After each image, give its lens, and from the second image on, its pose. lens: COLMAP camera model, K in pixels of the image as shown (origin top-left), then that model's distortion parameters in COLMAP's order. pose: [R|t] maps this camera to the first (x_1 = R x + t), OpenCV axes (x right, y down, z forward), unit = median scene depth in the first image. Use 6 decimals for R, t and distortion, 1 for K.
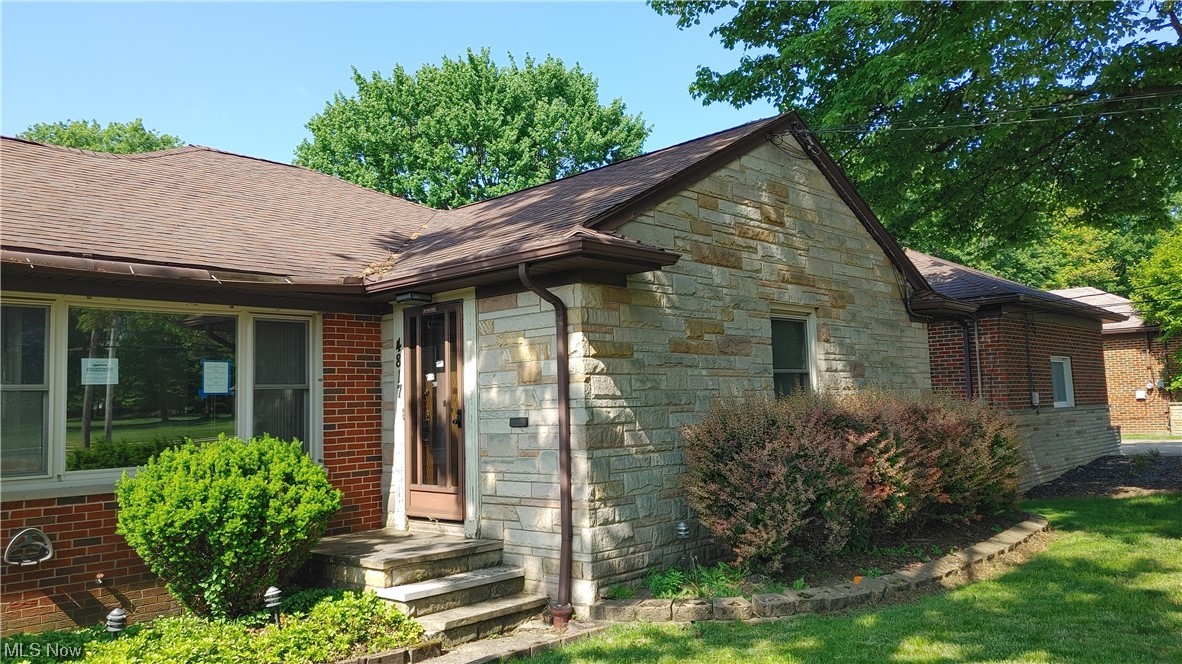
lens RADIAL K [[897.3, 0, 625.6], [0, 897.3, 332.7], [0, 0, 1]] dist [0.047800, -0.004573]
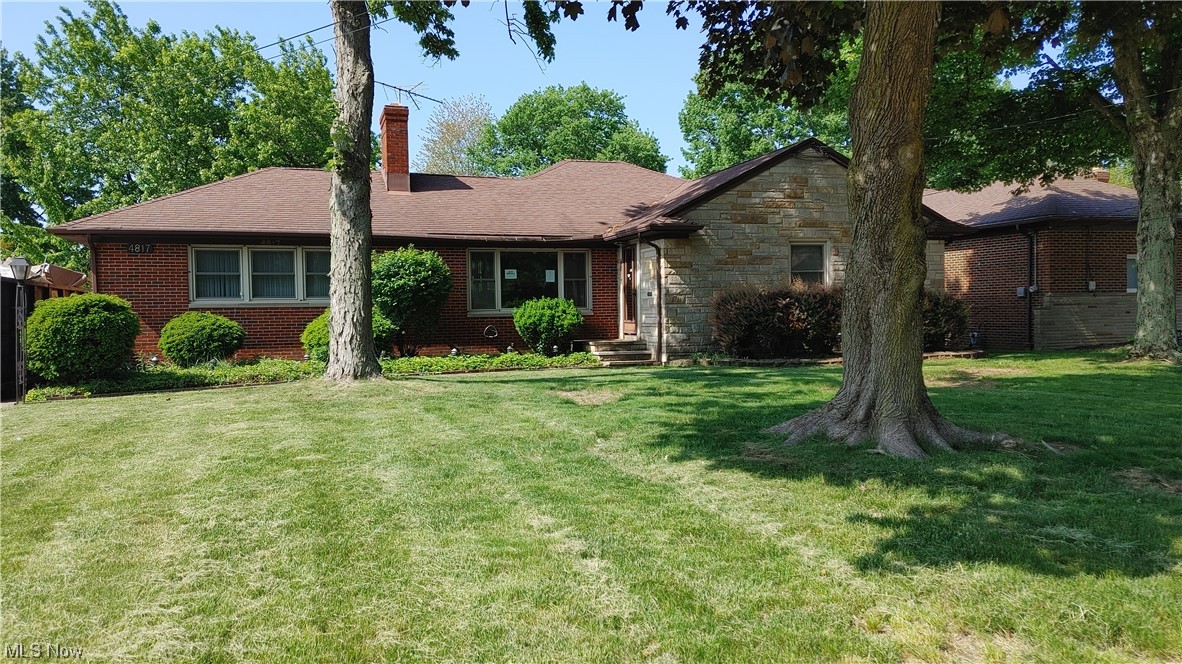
lens RADIAL K [[897.3, 0, 625.6], [0, 897.3, 332.7], [0, 0, 1]] dist [0.047800, -0.004573]
pose [[0.891147, 0.025352, -0.453007, 0.948135], [0.029844, 0.993000, 0.114282, -0.080506], [0.452733, -0.115362, 0.884152, -1.244085]]
